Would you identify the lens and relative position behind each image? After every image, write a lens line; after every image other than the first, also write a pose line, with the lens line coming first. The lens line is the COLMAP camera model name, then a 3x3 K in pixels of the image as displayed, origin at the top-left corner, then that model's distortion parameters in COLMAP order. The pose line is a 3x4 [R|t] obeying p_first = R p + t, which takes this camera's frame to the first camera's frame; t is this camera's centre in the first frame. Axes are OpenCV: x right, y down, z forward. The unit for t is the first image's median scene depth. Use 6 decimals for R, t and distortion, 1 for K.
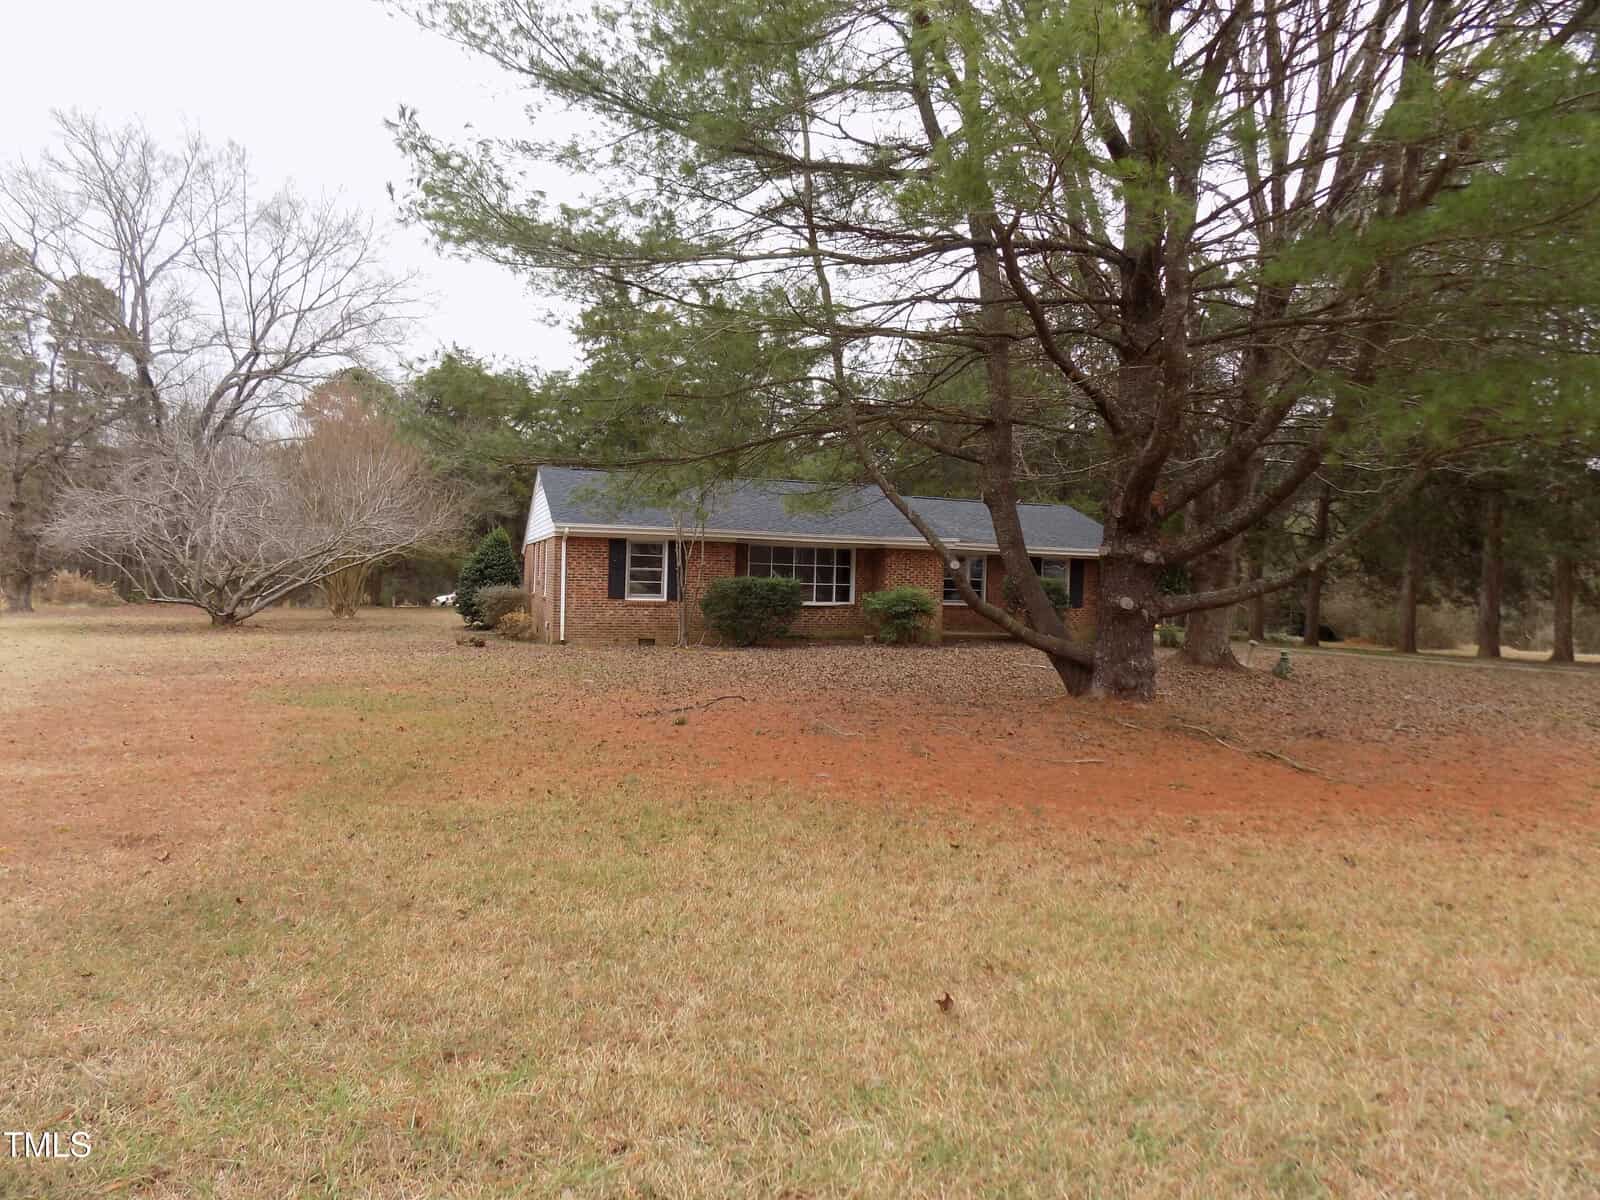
lens RADIAL K [[1074.2, 0, 812.2], [0, 1074.2, 593.0], [0, 0, 1]] dist [-0.083972, 0.092139]
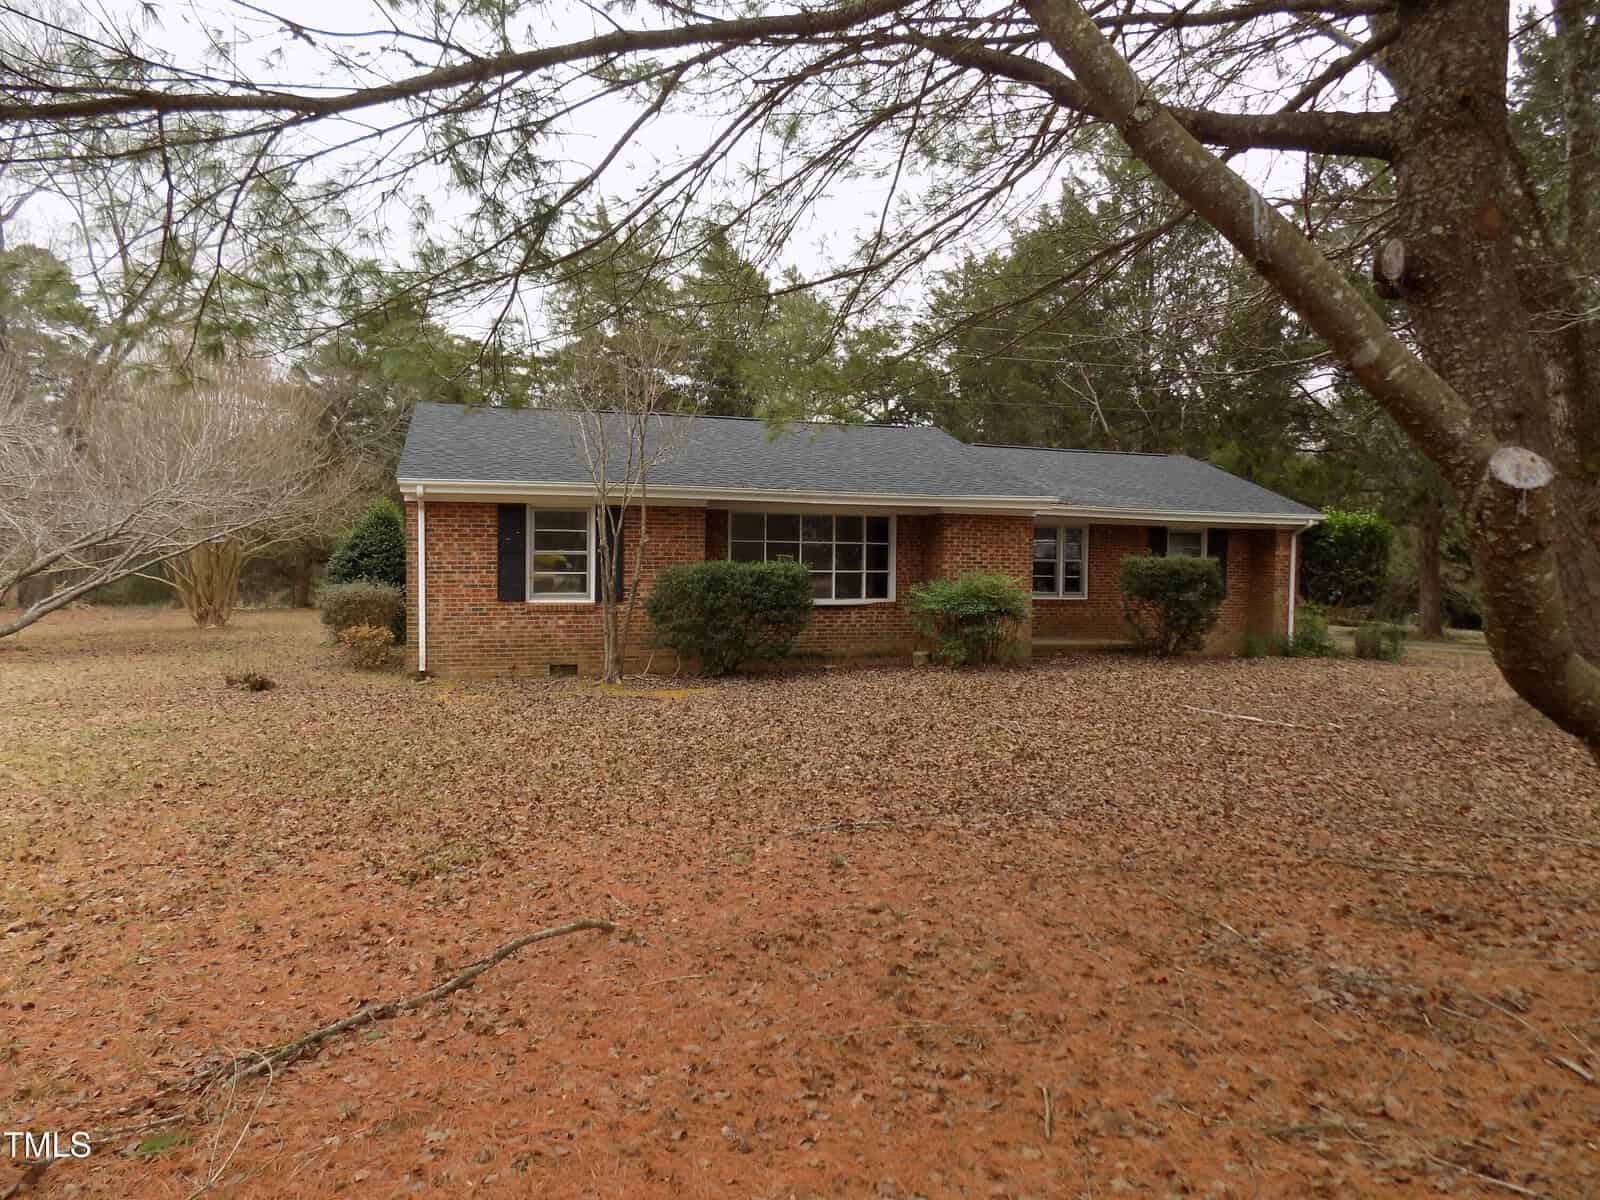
lens RADIAL K [[1074.2, 0, 812.2], [0, 1074.2, 593.0], [0, 0, 1]] dist [-0.083972, 0.092139]
pose [[0.999519, -0.016584, -0.026187, 0.006492], [0.016920, 0.999777, 0.012642, -0.004134], [0.025971, -0.013079, 0.999577, 0.374117]]
